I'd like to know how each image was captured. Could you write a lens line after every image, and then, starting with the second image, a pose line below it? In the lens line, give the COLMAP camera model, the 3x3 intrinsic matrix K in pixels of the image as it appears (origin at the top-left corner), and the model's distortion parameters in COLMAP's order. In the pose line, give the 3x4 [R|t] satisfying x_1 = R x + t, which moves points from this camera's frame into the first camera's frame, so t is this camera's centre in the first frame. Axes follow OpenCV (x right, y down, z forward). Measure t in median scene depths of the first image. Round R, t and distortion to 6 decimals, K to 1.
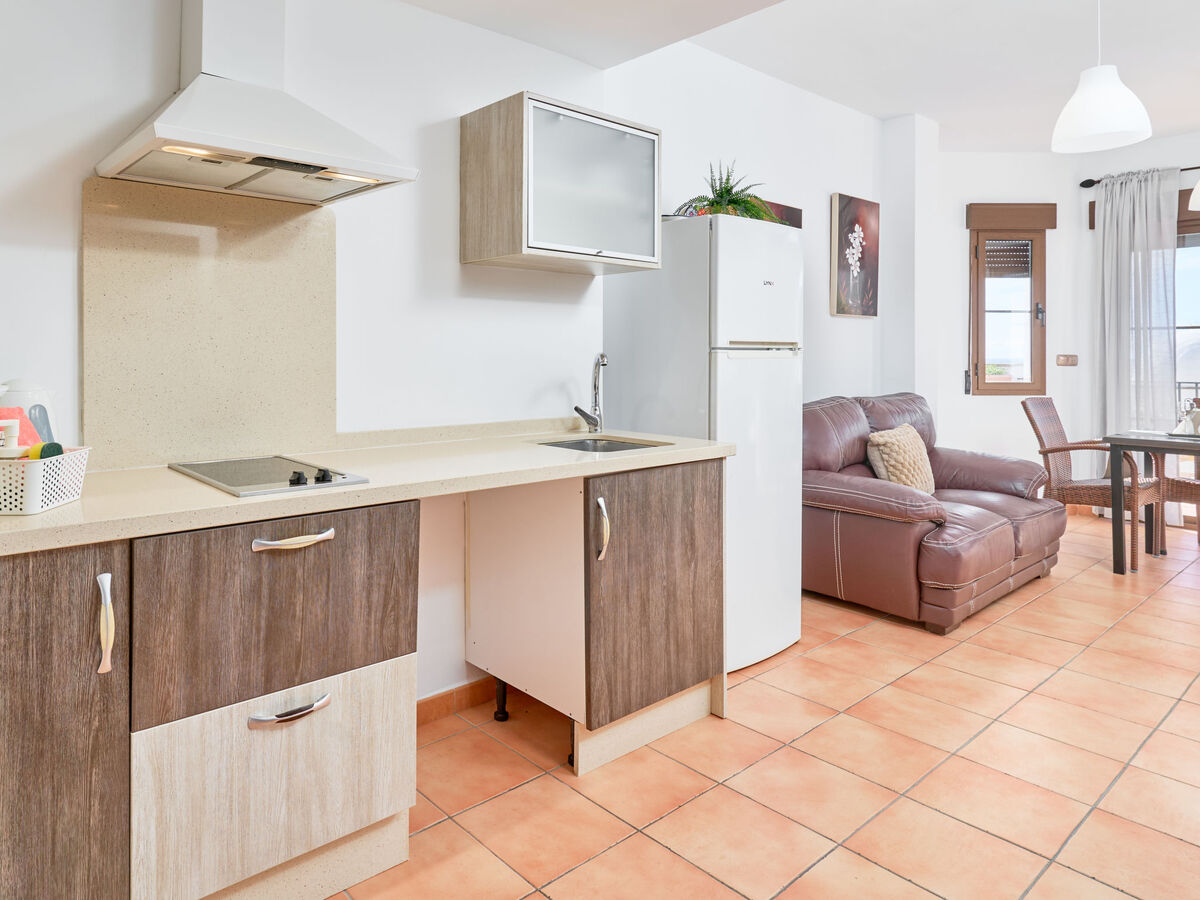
lens RADIAL K [[755.2, 0, 499.7], [0, 755.2, 358.9], [0, 0, 1]] dist [0.003191, 0.000331]
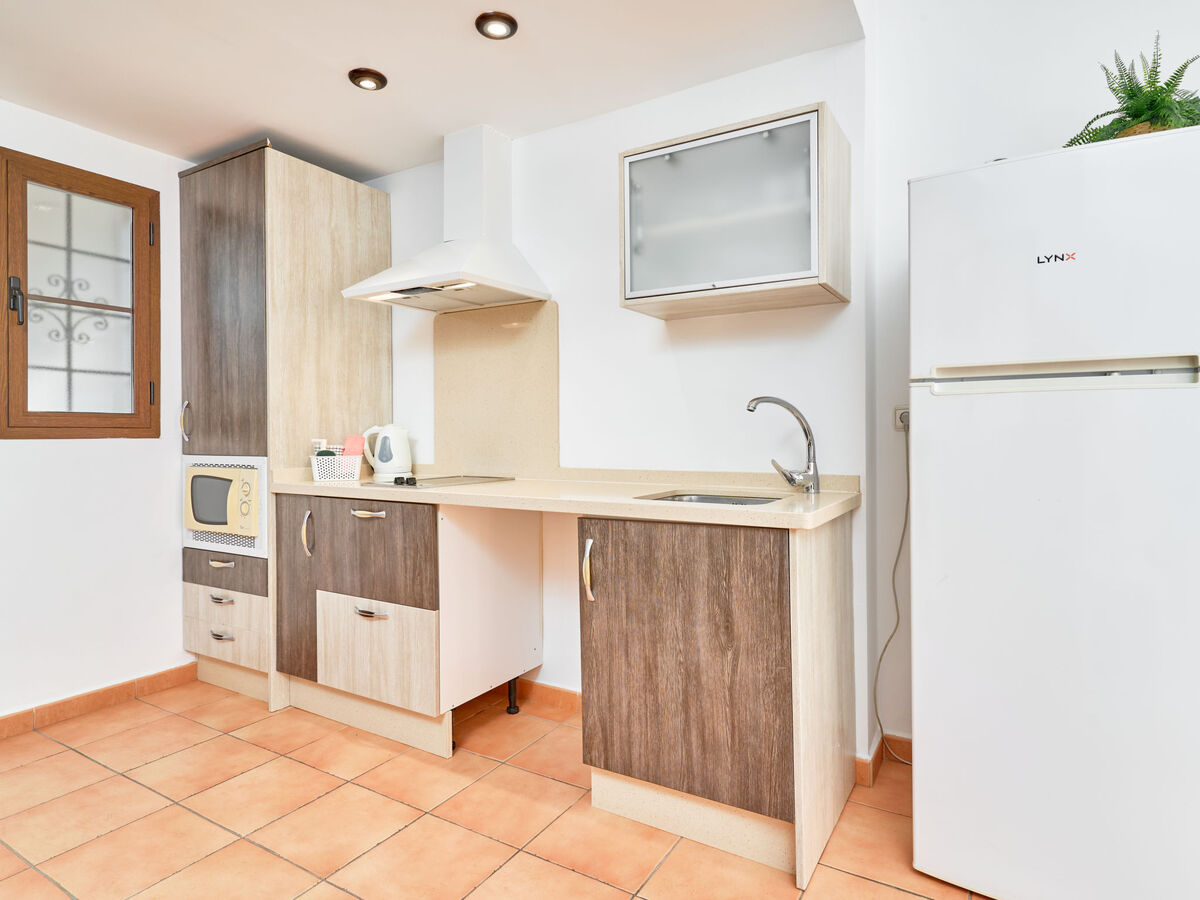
lens RADIAL K [[662.3, 0, 601.9], [0, 662.3, 441.0], [0, 0, 1]] dist [0.001887, 0.000215]
pose [[0.356130, 0.005152, -0.934422, 0.918496], [-0.001281, 0.999987, 0.005026, 0.045643], [0.934436, -0.000592, 0.356132, 0.663200]]
